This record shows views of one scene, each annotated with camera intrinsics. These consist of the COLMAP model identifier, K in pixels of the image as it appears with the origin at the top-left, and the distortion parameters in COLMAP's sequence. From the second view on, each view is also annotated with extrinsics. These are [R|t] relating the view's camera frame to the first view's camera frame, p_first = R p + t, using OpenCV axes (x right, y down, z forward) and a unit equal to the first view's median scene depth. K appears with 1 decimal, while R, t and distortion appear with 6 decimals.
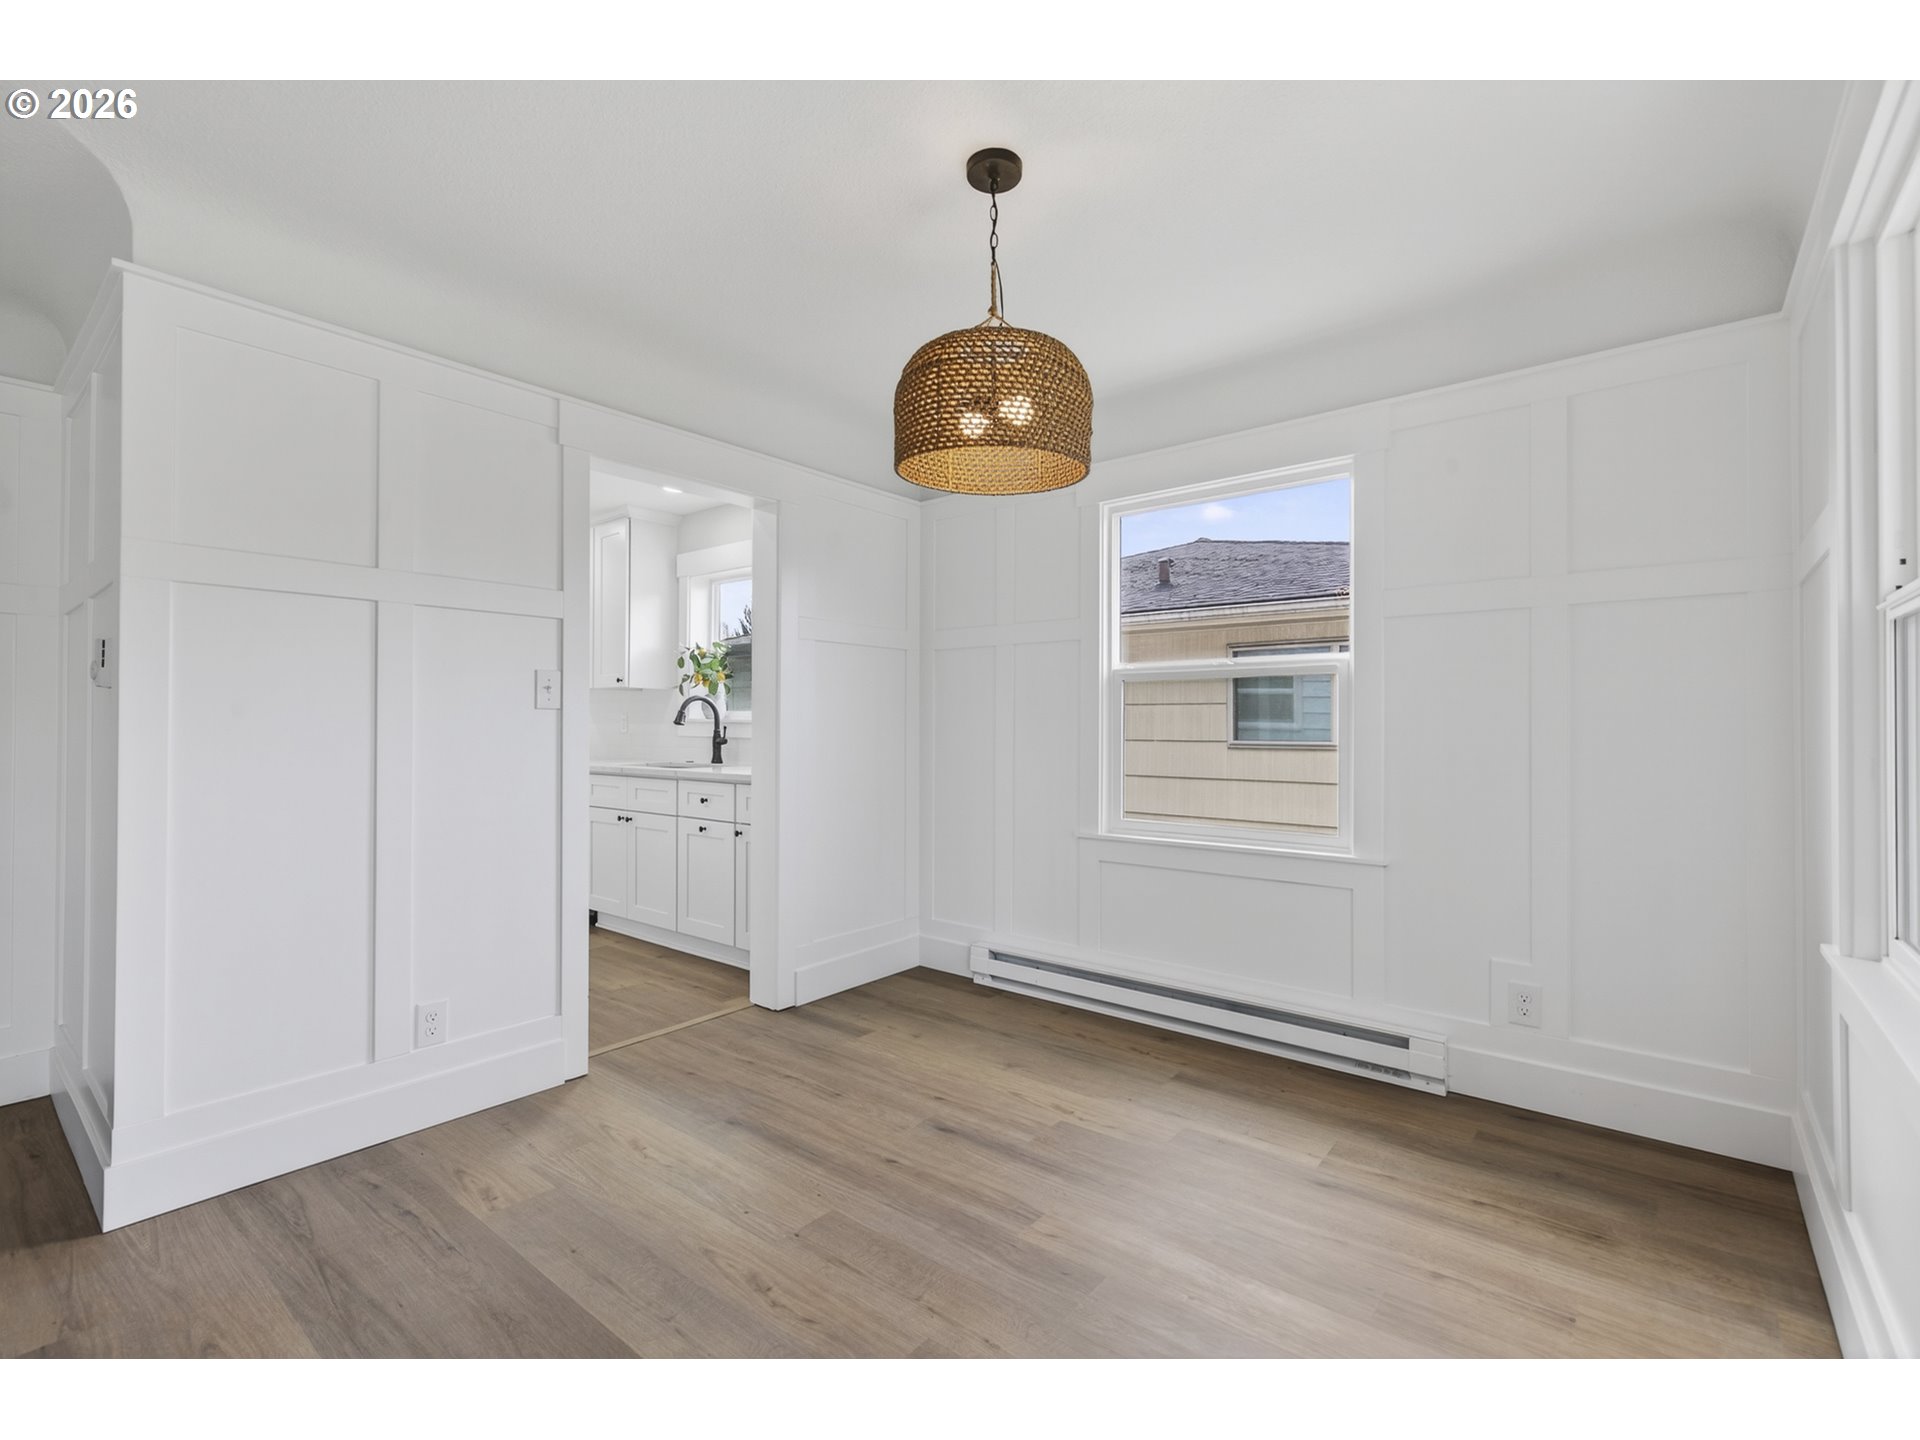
lens RADIAL K [[860.3, 0, 974.8], [0, 860.3, 717.9], [0, 0, 1]] dist [-0.001918, 0.000640]
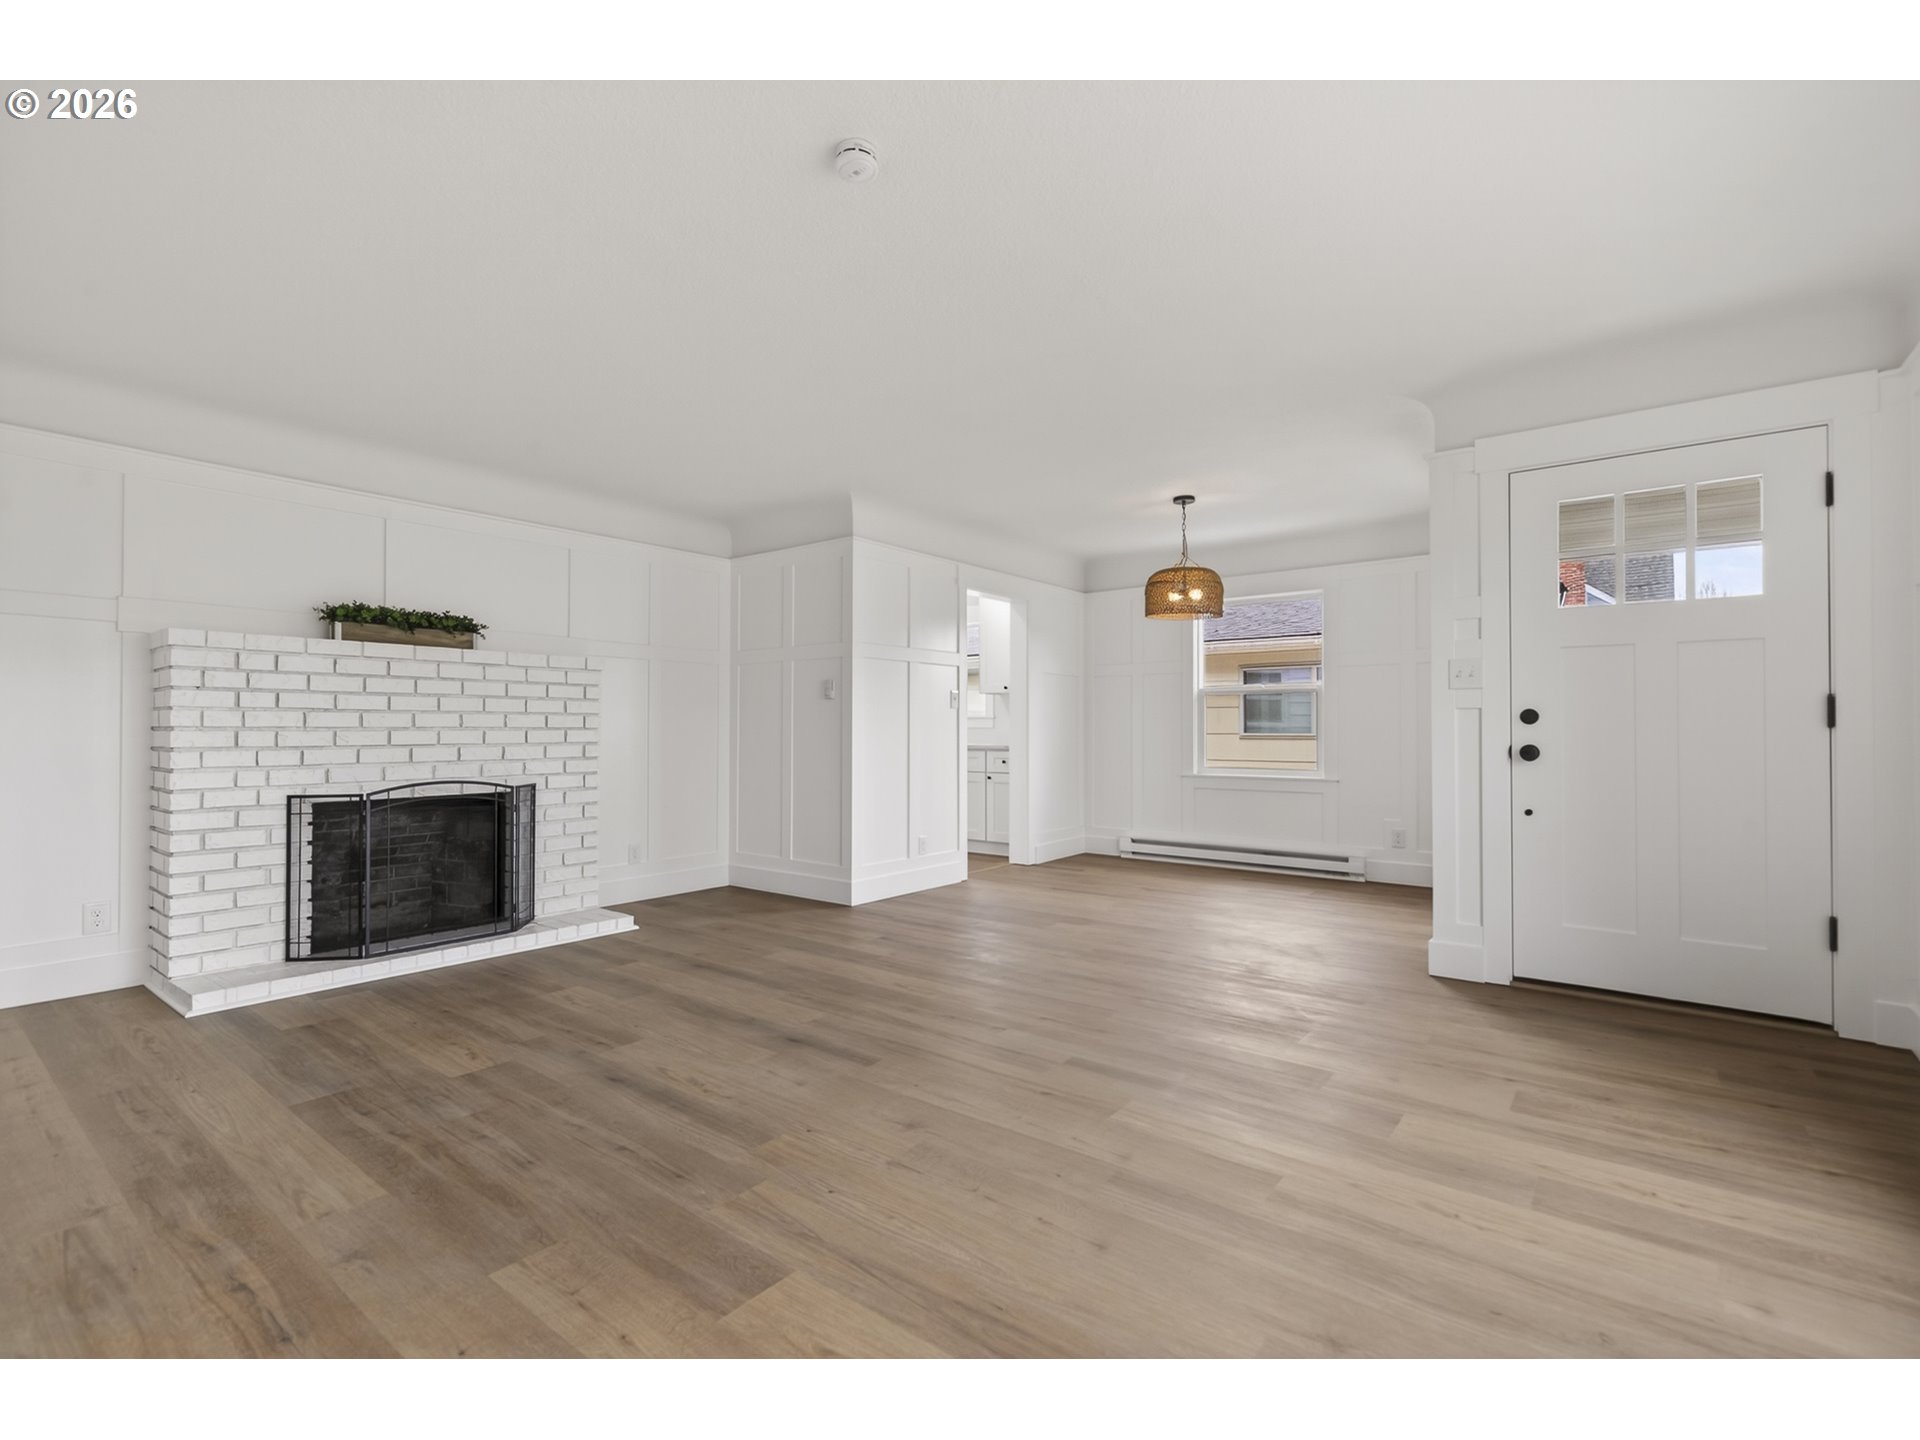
lens RADIAL K [[874.6, 0, 966.8], [0, 874.6, 718.3], [0, 0, 1]] dist [0.001905, 0.000594]
pose [[0.999812, 0.001124, 0.019333, -0.482896], [-0.001029, 0.999987, -0.004939, 0.024190], [-0.019338, 0.004918, 0.999801, -1.142922]]
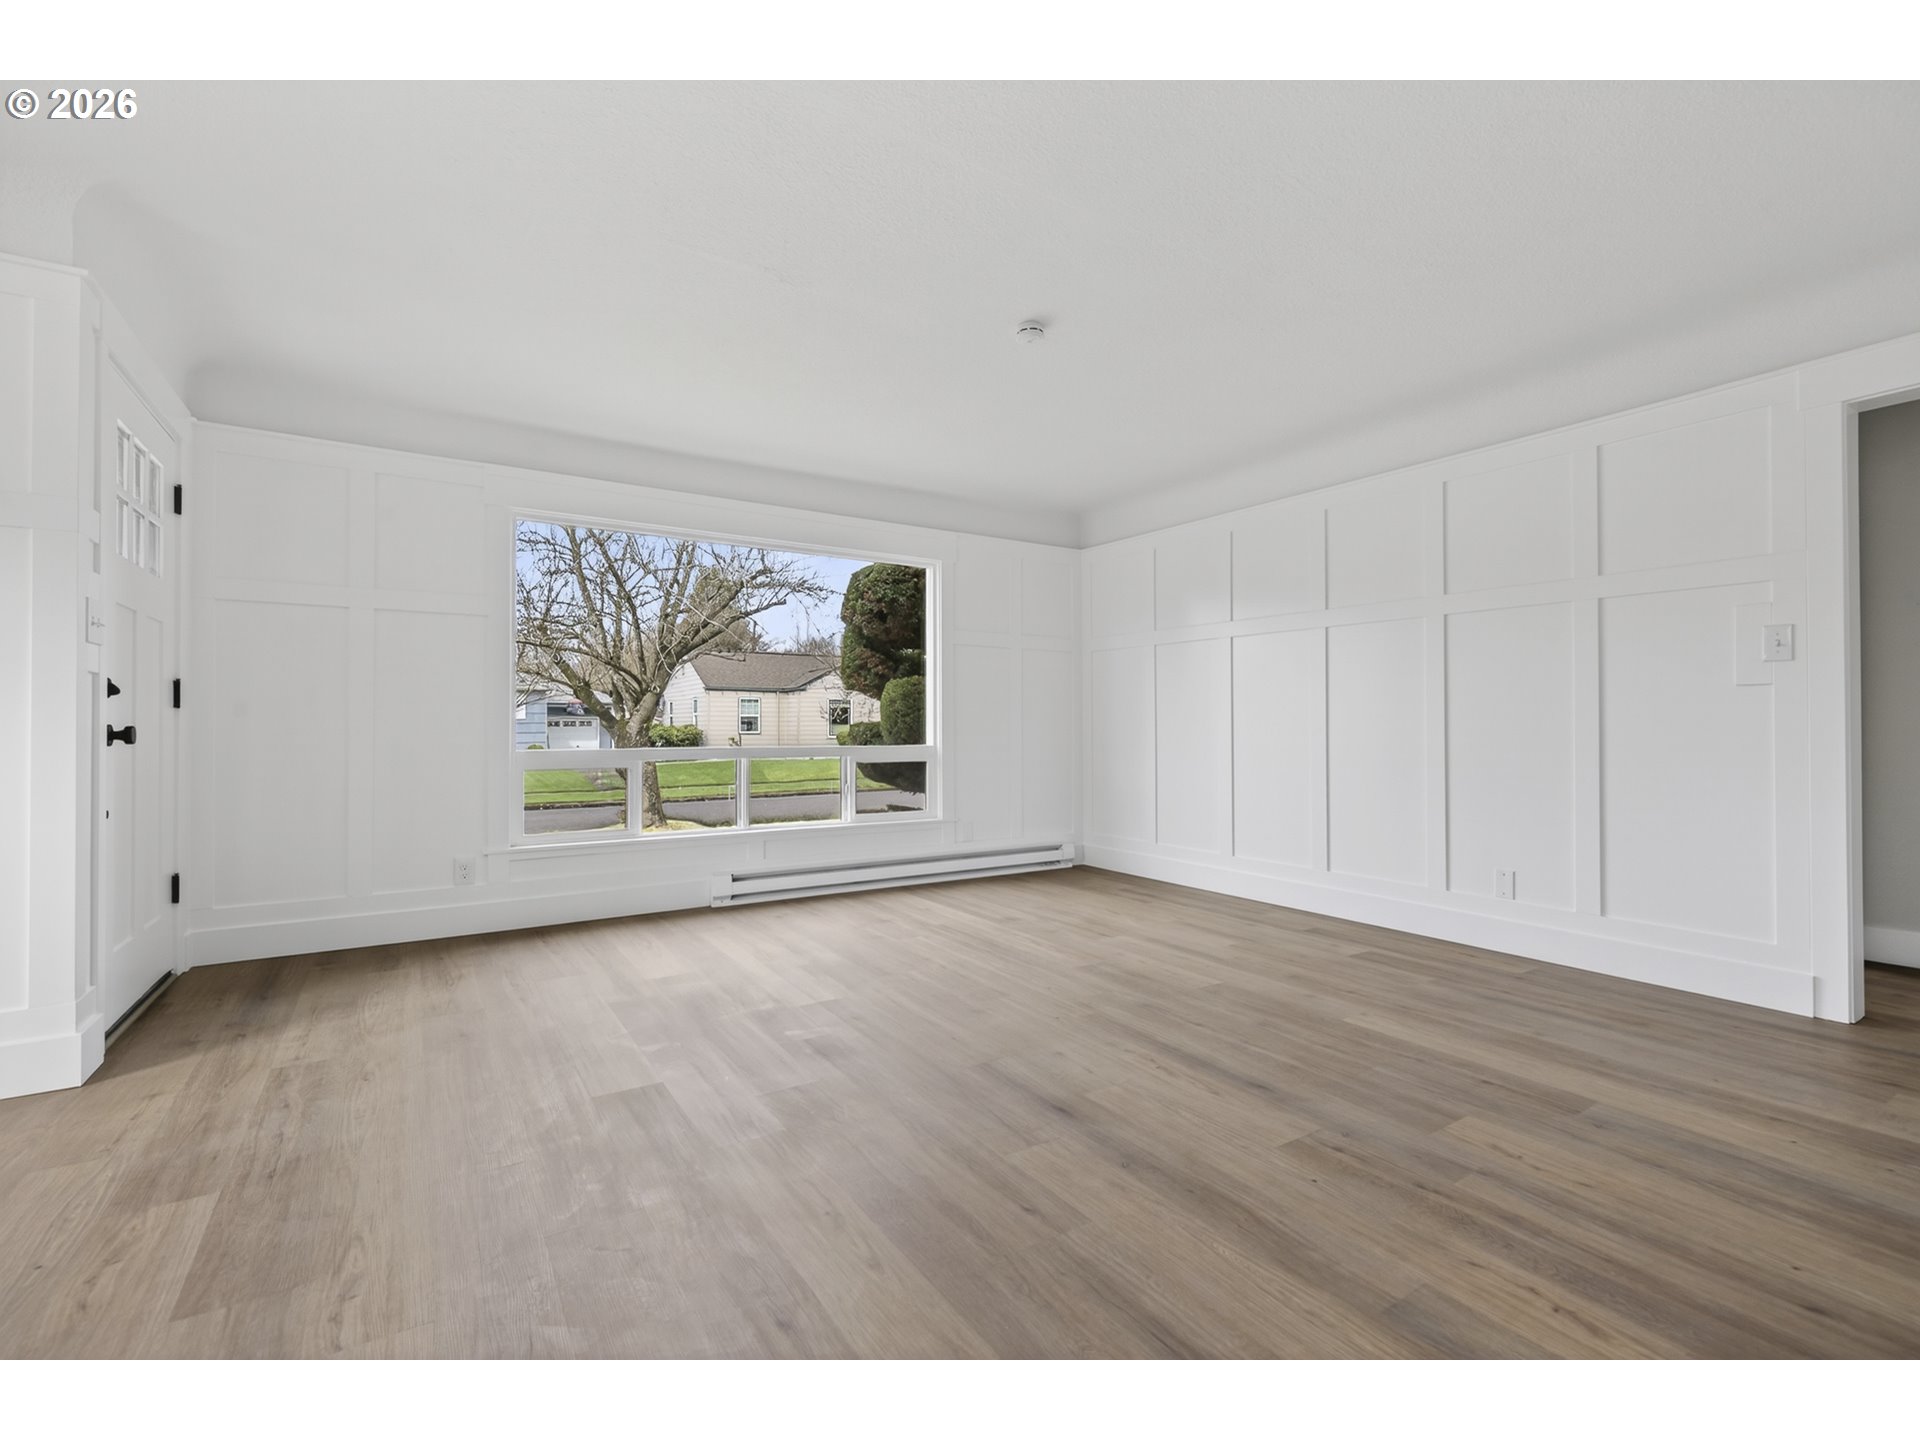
lens RADIAL K [[860.3, 0, 974.8], [0, 860.3, 717.9], [0, 0, 1]] dist [-0.001918, 0.000640]
pose [[-0.953325, 0.006313, 0.301879, -0.824148], [0.000323, 0.999802, -0.019889, 0.064426], [-0.301945, -0.018863, -0.953139, 0.651443]]
